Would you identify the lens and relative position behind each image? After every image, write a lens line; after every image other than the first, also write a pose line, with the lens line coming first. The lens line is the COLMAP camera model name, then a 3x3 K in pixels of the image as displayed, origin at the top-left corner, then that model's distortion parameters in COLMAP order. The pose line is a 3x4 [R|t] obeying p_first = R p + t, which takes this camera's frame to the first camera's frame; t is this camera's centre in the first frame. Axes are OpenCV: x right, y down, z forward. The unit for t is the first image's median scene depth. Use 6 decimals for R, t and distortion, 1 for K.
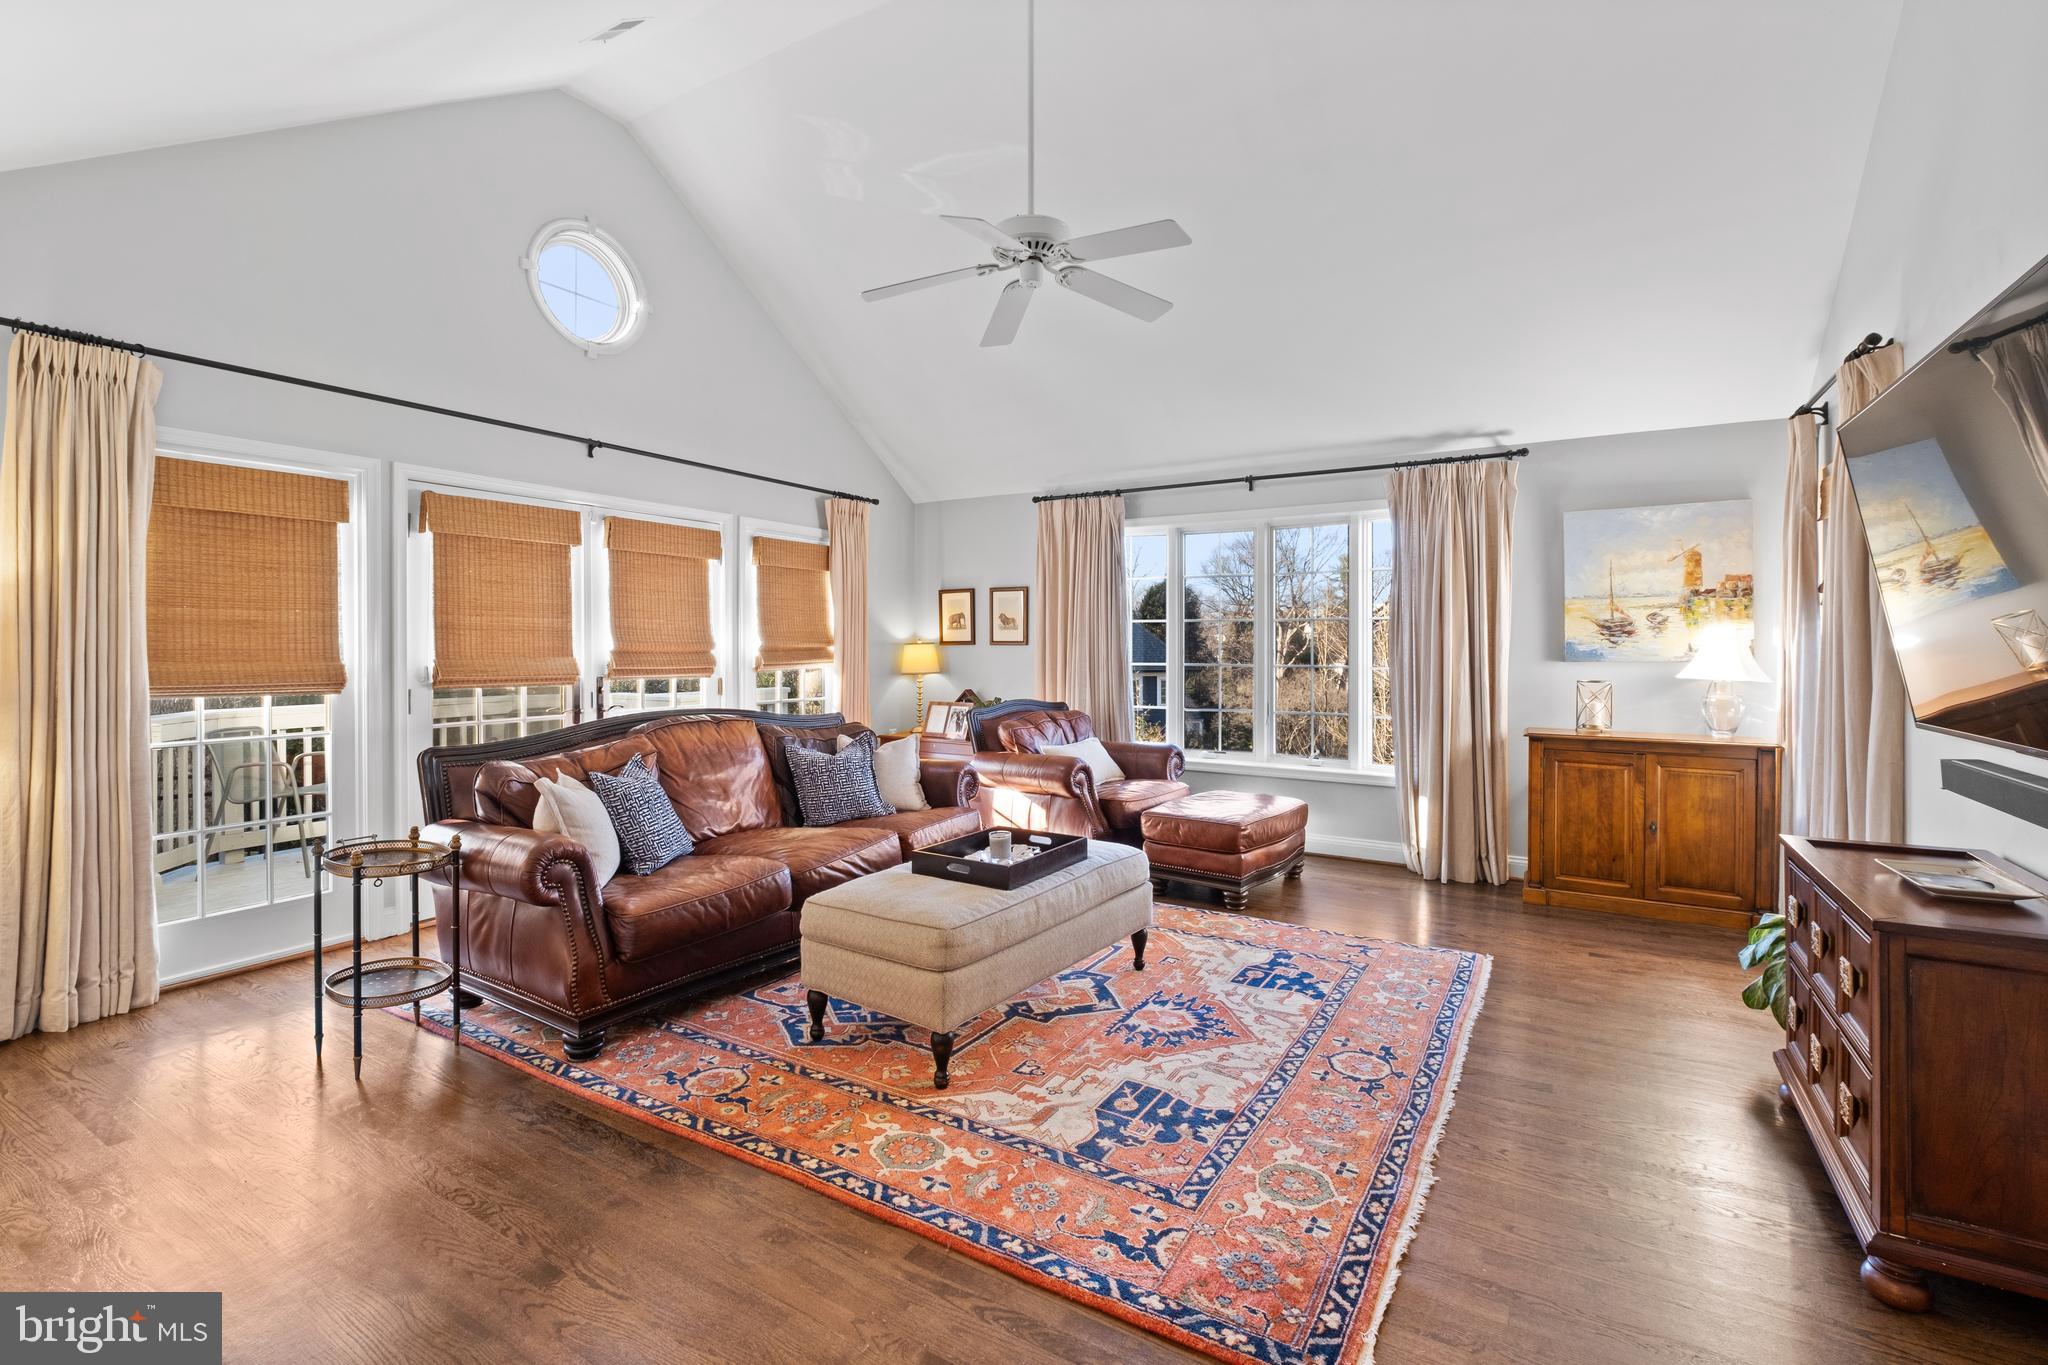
lens RADIAL K [[907.8, 0, 1030.2], [0, 907.8, 645.8], [0, 0, 1]] dist [0.002804, -0.000201]
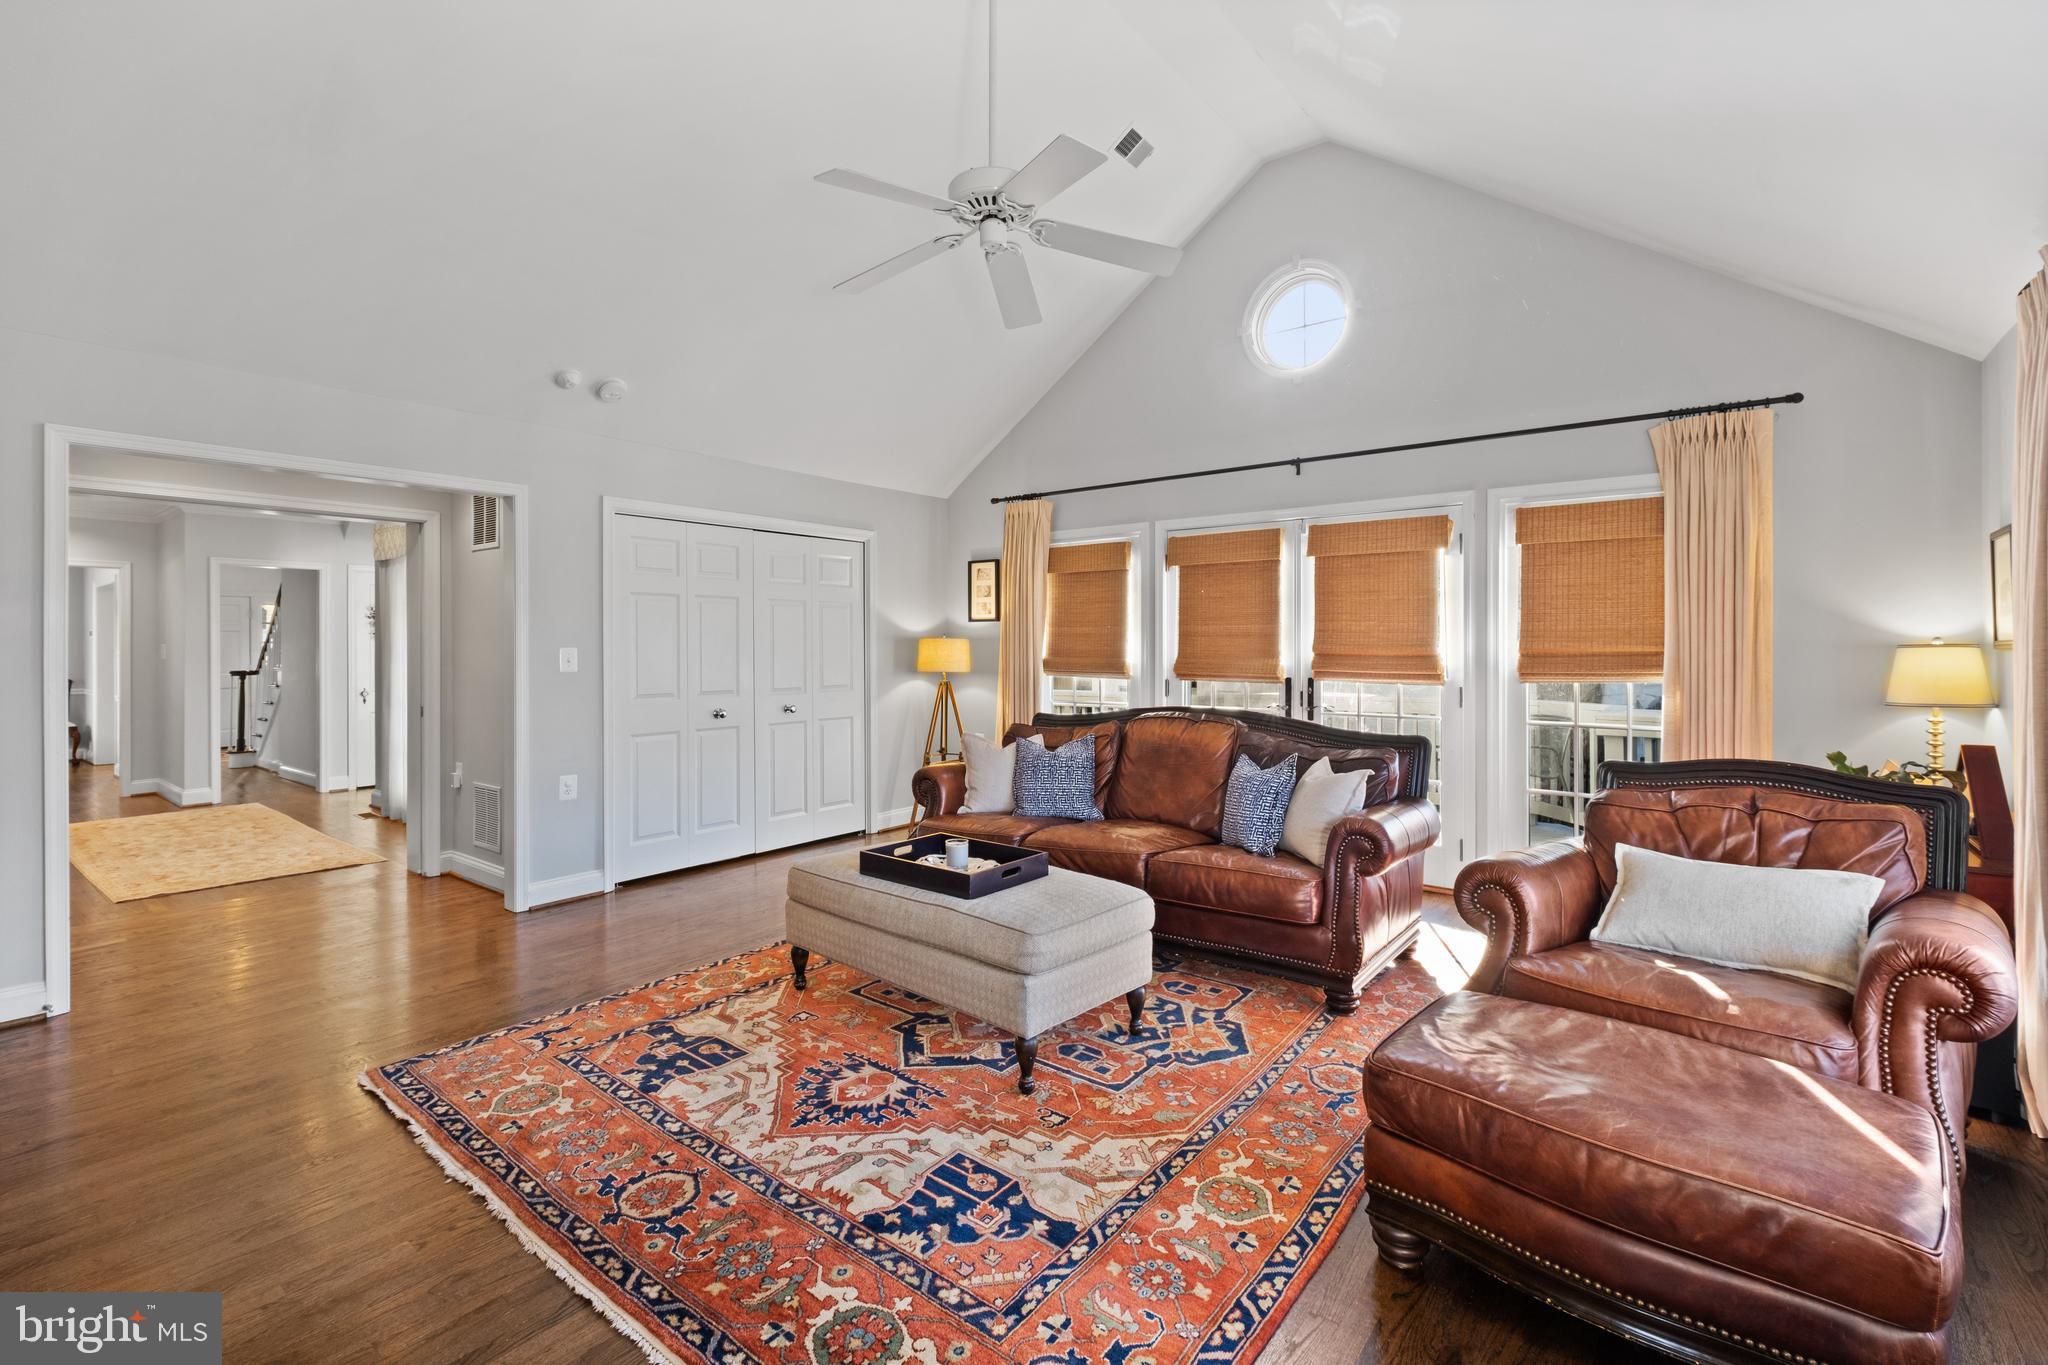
lens RADIAL K [[907.8, 0, 1030.2], [0, 907.8, 645.8], [0, 0, 1]] dist [0.002804, -0.000201]
pose [[-0.126063, 0.000373, -0.992022, 0.947172], [-0.000264, 1.000000, 0.000409, -0.005411], [0.992022, 0.000314, -0.126063, 1.224673]]
